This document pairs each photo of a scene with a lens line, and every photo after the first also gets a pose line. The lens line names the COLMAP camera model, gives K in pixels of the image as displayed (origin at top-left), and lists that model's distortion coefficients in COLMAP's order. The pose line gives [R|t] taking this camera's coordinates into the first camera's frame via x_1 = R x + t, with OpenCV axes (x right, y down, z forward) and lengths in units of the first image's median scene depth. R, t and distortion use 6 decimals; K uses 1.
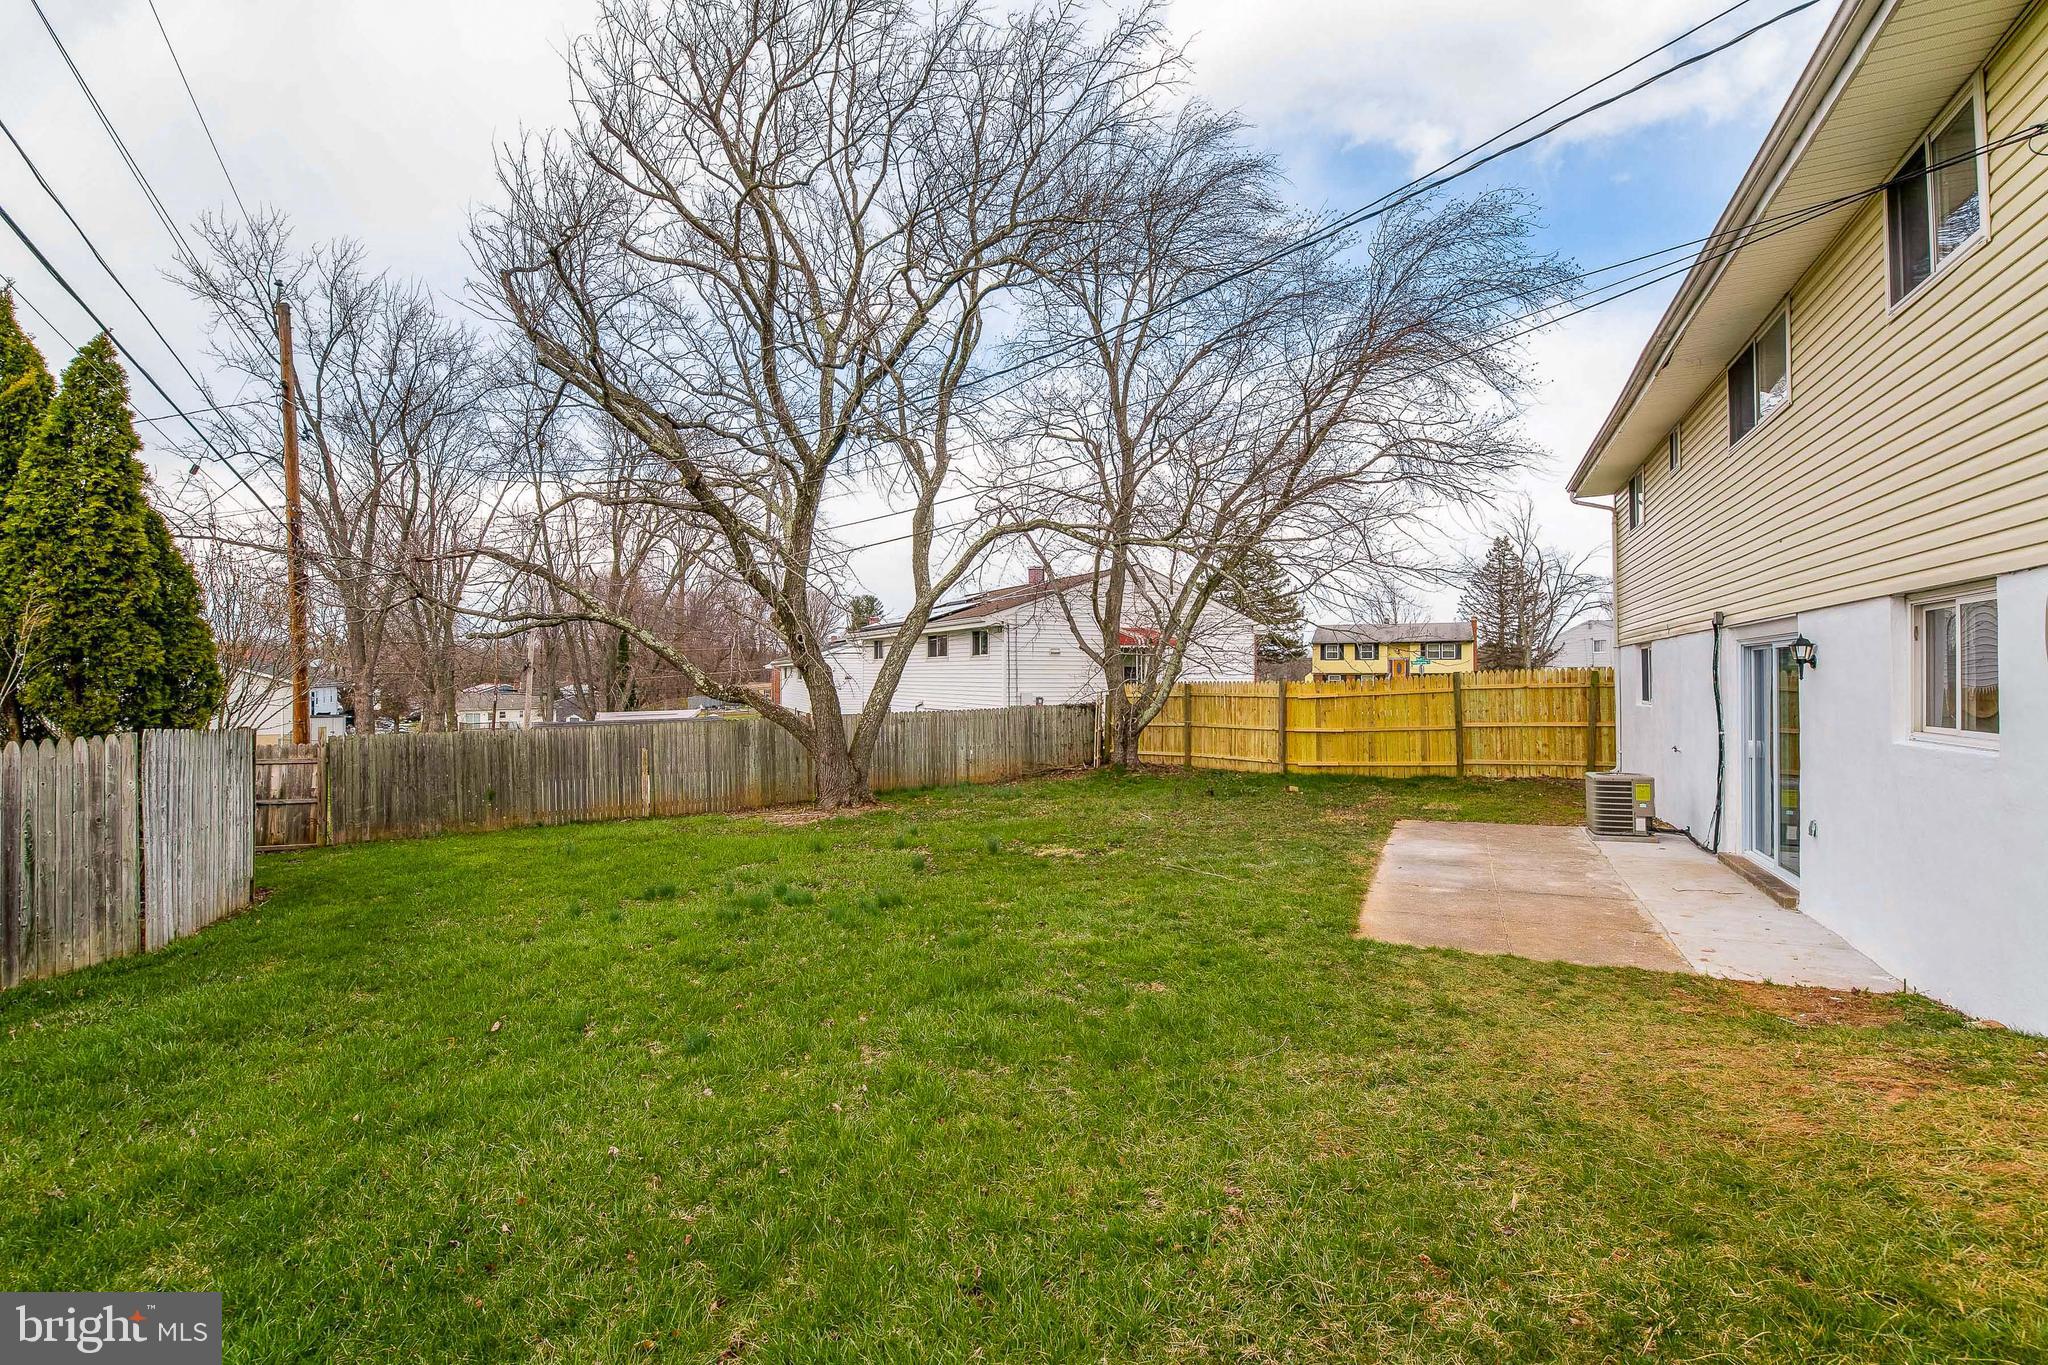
lens RADIAL K [[892.0, 0, 1031.1], [0, 892.0, 661.6], [0, 0, 1]] dist [0.001716, -0.000644]
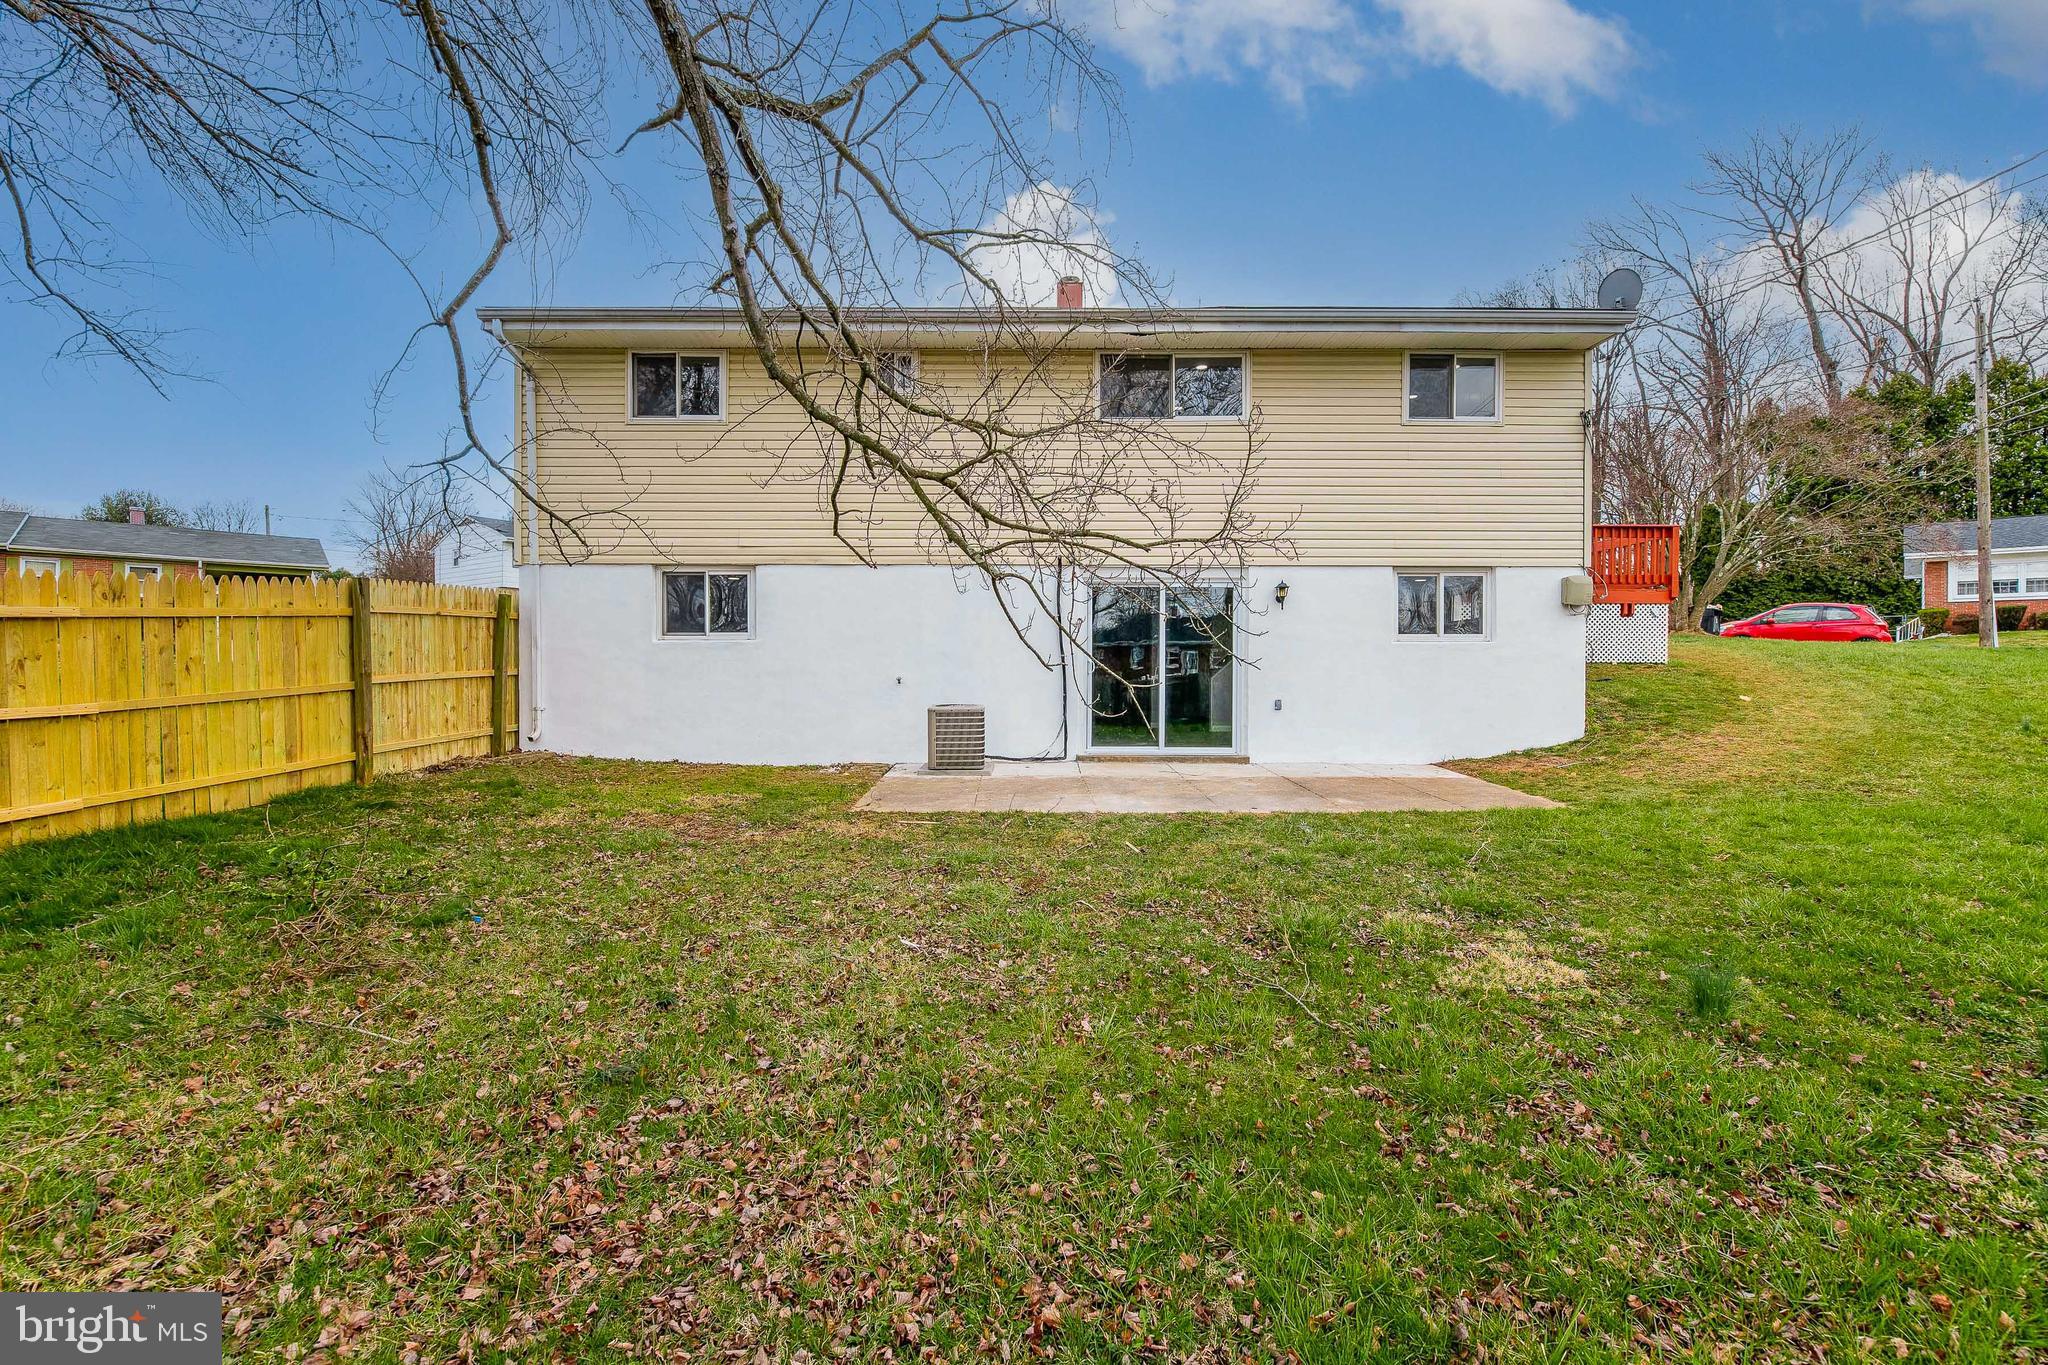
lens RADIAL K [[892.0, 0, 1031.1], [0, 892.0, 661.6], [0, 0, 1]] dist [0.001716, -0.000644]
pose [[-0.419299, 0.001371, 0.907847, -0.147011], [-0.020577, 0.999728, -0.011014, 0.056188], [-0.907615, -0.023299, -0.419157, 0.841783]]
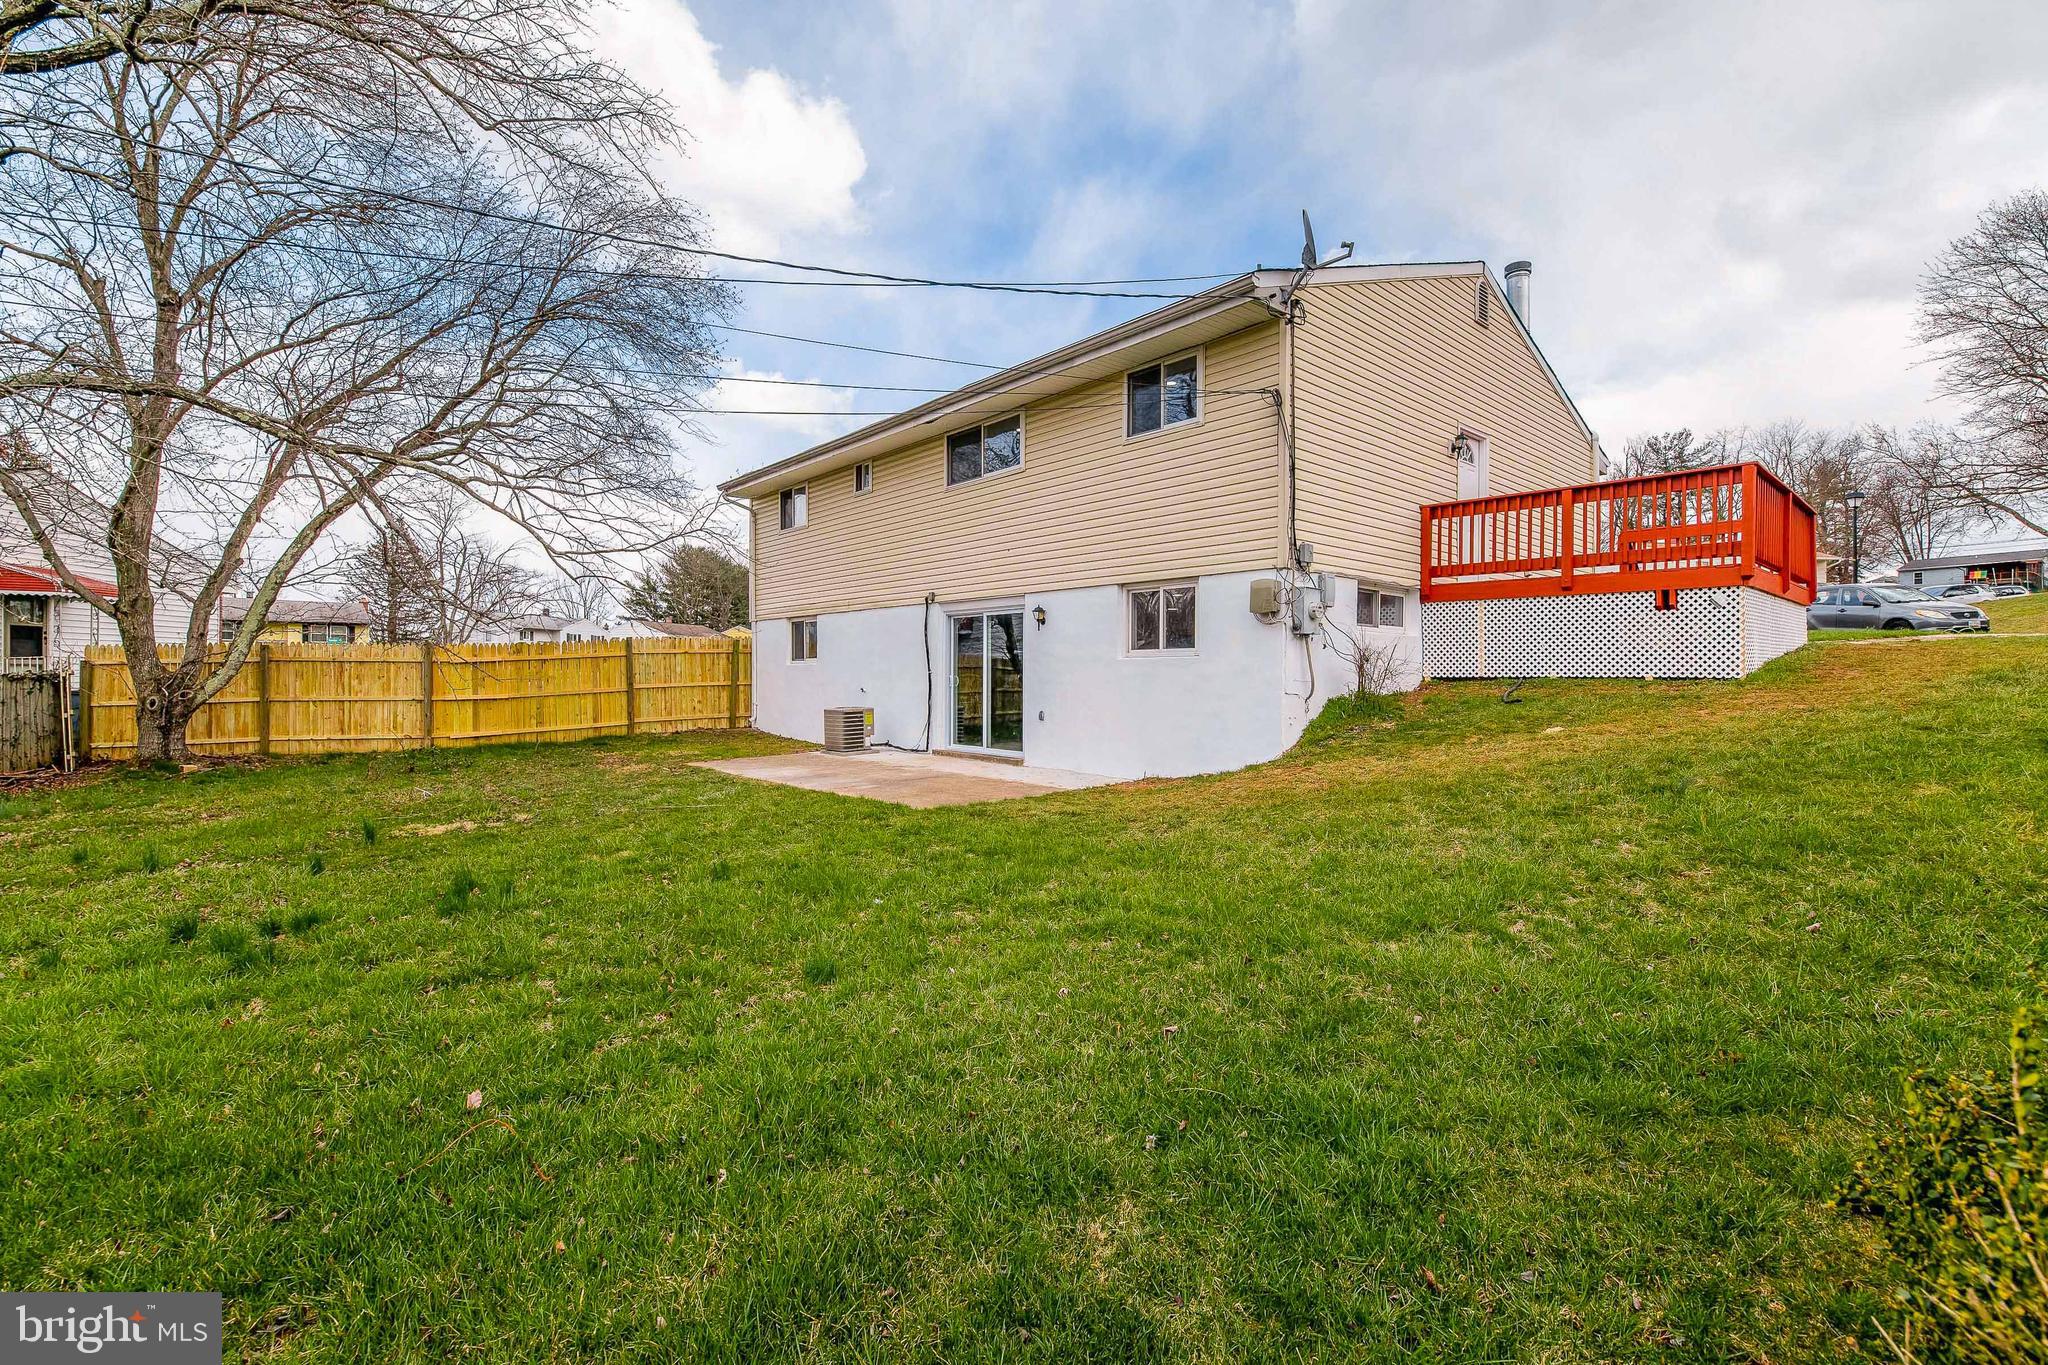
lens RADIAL K [[872.2, 0, 1025.2], [0, 872.2, 673.5], [0, 0, 1]] dist [-0.000053, -0.000116]
pose [[0.392890, -0.000315, 0.919585, -0.291027], [-0.018304, 0.999799, 0.008163, 0.037025], [-0.919403, -0.020040, 0.392806, 0.147276]]
